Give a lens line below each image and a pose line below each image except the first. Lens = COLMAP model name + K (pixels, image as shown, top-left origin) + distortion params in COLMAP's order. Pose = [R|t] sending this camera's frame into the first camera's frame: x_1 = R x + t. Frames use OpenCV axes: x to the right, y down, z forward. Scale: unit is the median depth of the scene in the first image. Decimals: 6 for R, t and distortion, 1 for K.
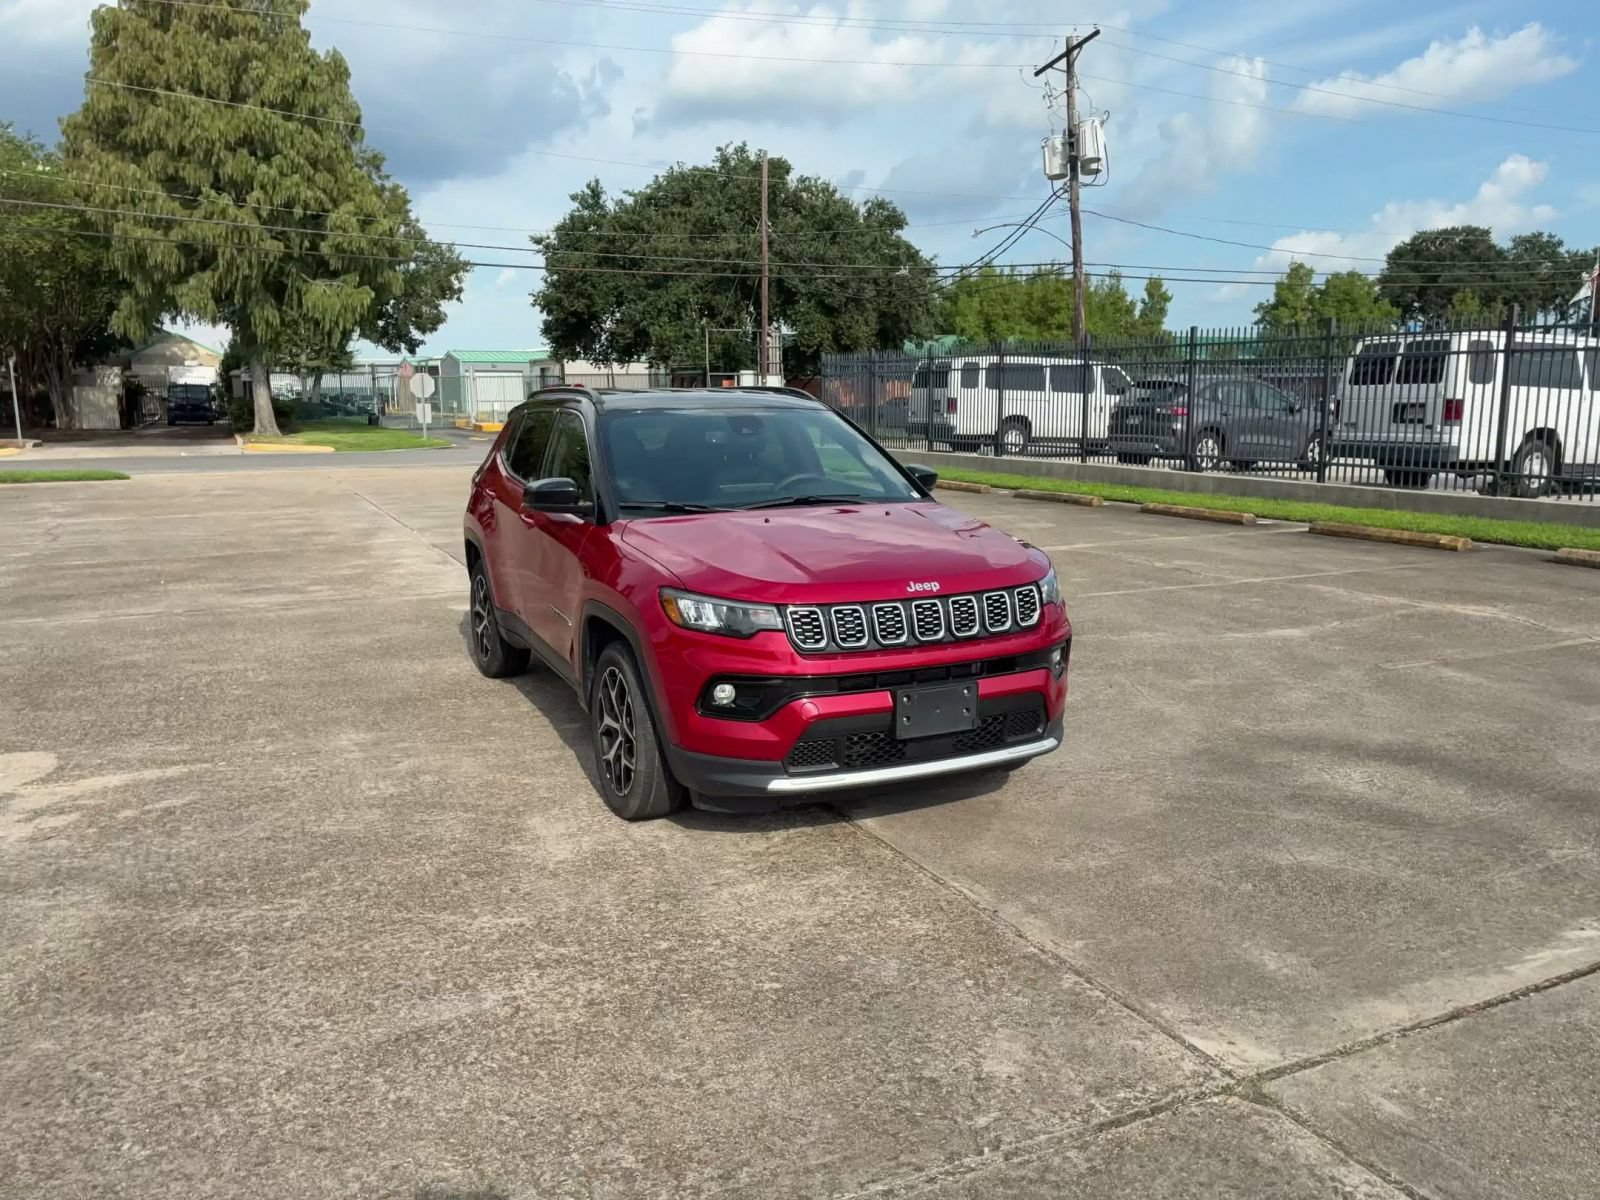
lens RADIAL K [[1212.3, 0, 782.5], [0, 1212.3, 617.2], [0, 0, 1]] dist [0.036363, -0.052545]
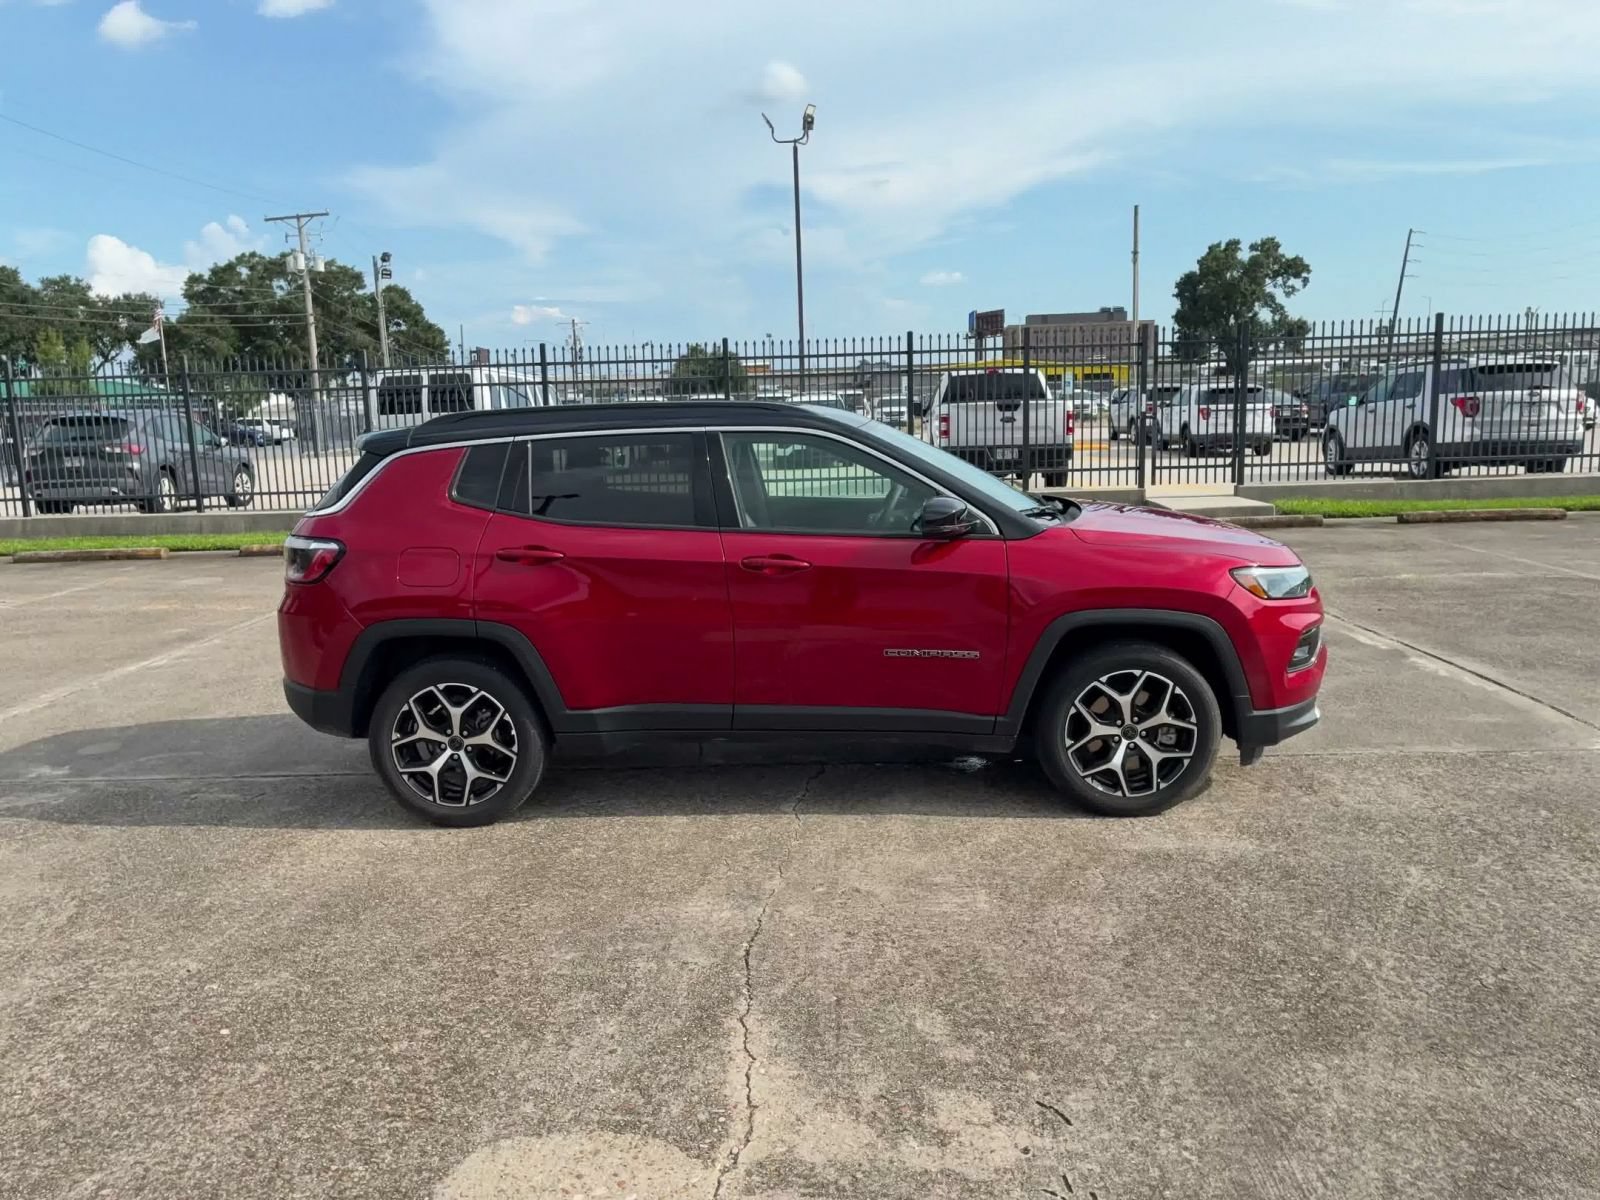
lens RADIAL K [[1212.3, 0, 782.5], [0, 1212.3, 617.2], [0, 0, 1]] dist [0.036363, -0.052545]
pose [[0.453391, -0.161731, 0.876516, -0.340747], [0.191060, 0.978176, 0.081661, -0.040958], [-0.870594, 0.130443, 0.474396, 0.232069]]
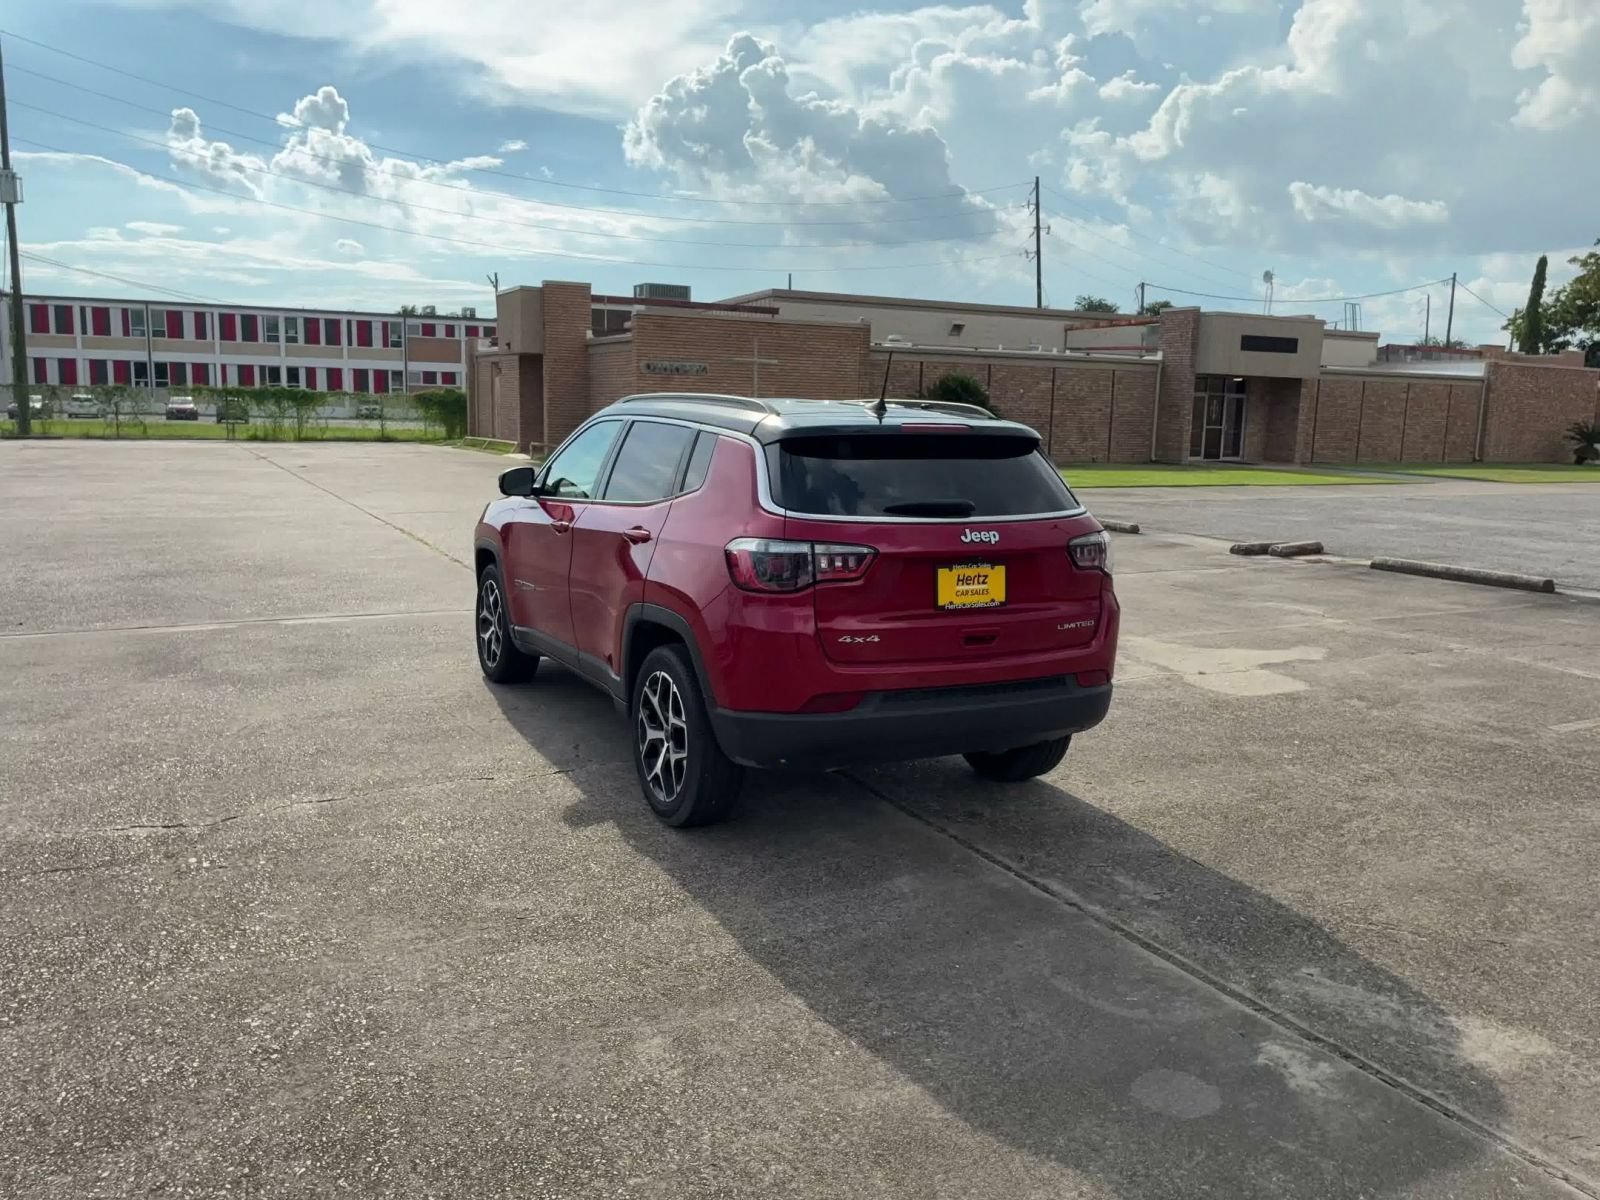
lens RADIAL K [[1224.6, 0, 785.8], [0, 1224.6, 573.7], [0, 0, 1]] dist [0.041972, -0.061412]
pose [[-0.998797, -0.009998, -0.047998, -0.025853], [-0.024691, 0.948357, 0.316243, -0.145150], [0.042358, 0.317048, -0.947463, 0.779231]]
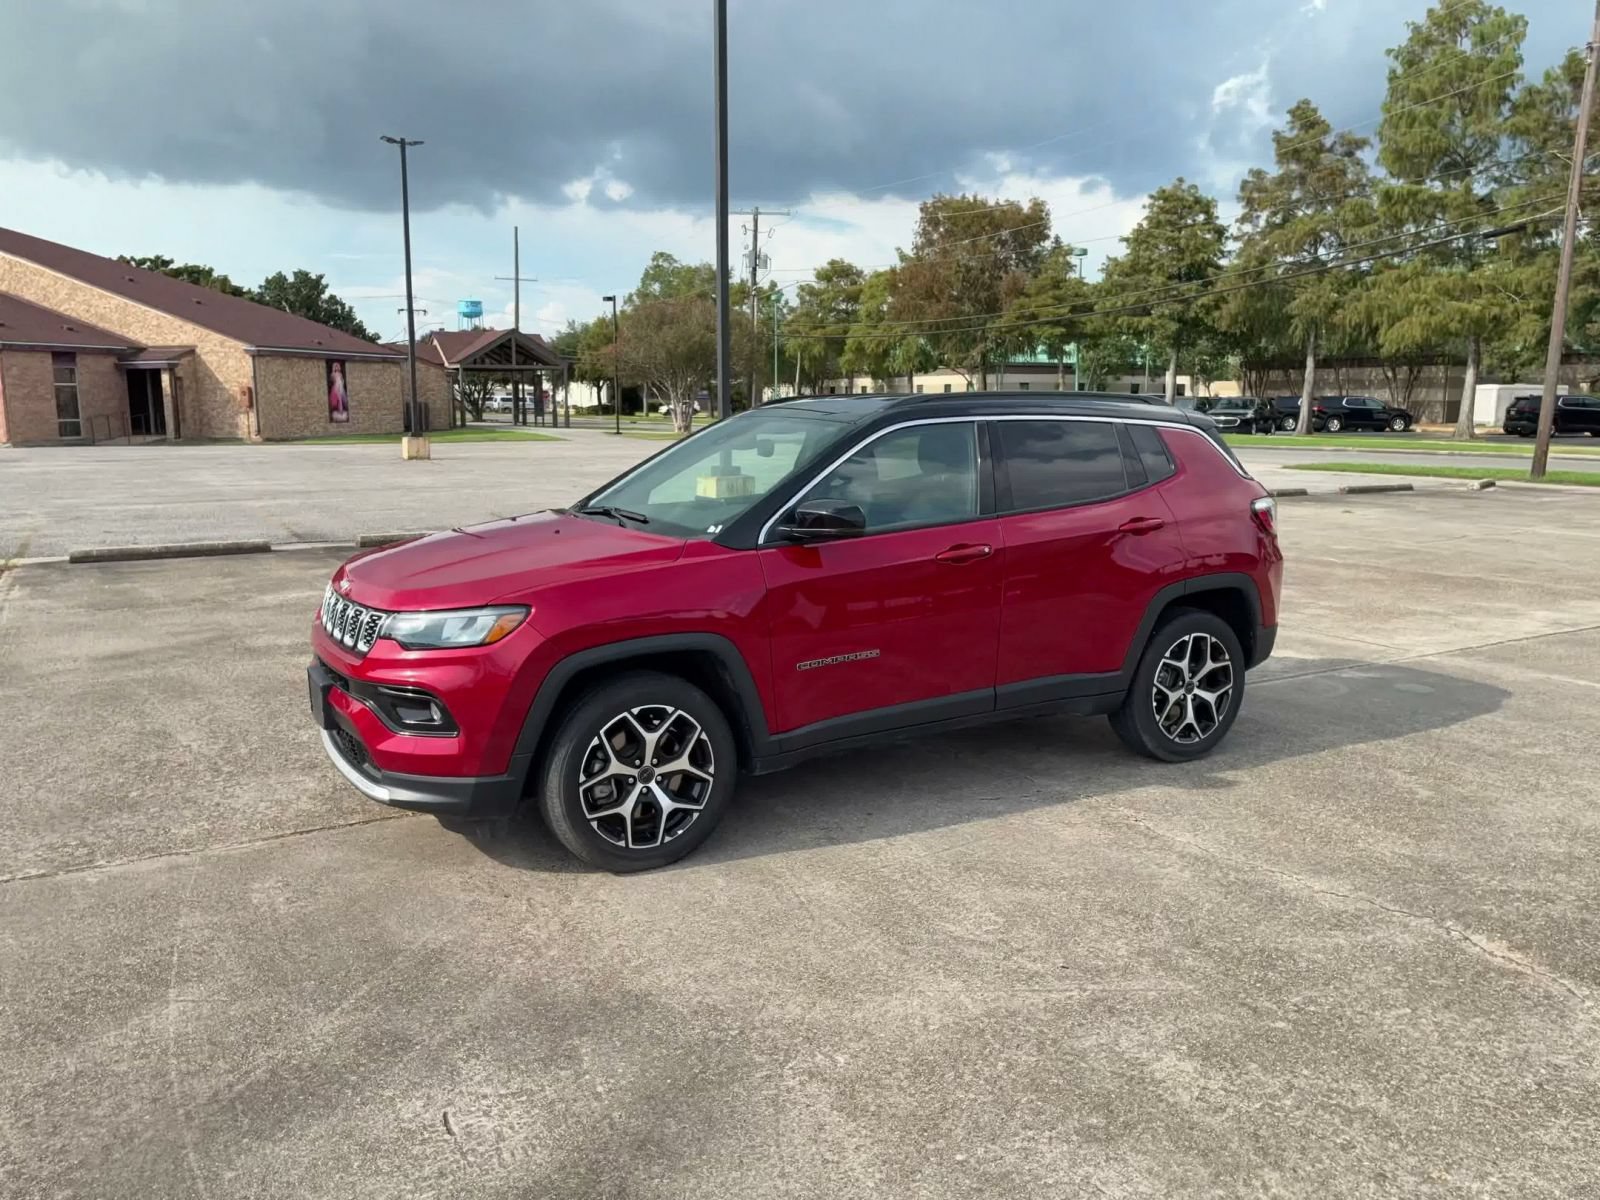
lens RADIAL K [[1213.1, 0, 779.9], [0, 1213.1, 598.7], [0, 0, 1]] dist [0.041602, -0.060618]
pose [[0.074648, 0.169435, -0.982710, 0.322220], [-0.185041, 0.970699, 0.153308, -0.066473], [0.979892, 0.170398, 0.103814, 0.343737]]
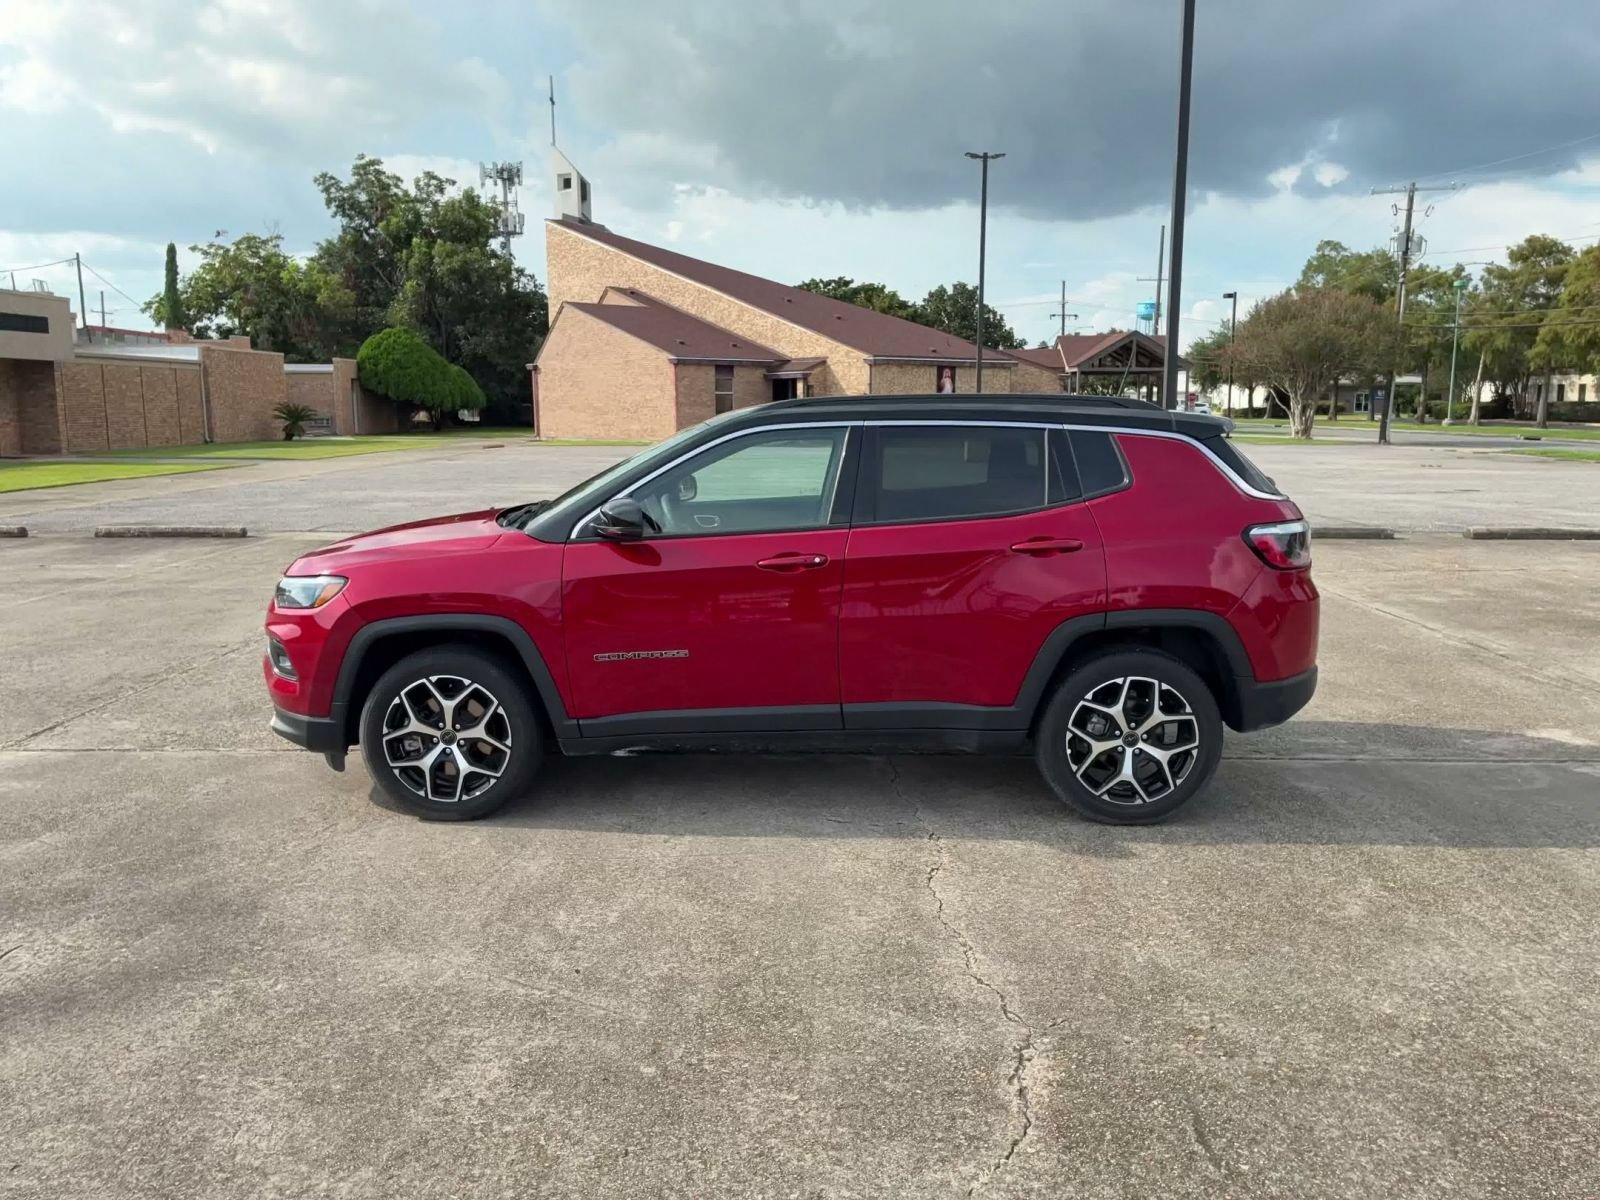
lens RADIAL K [[1213.1, 0, 779.9], [0, 1213.1, 598.7], [0, 0, 1]] dist [0.041602, -0.060618]
pose [[-0.445312, 0.151127, -0.882529, 0.287960], [-0.158897, 0.956669, 0.244000, -0.102415], [0.881164, 0.248887, -0.402002, 0.536994]]
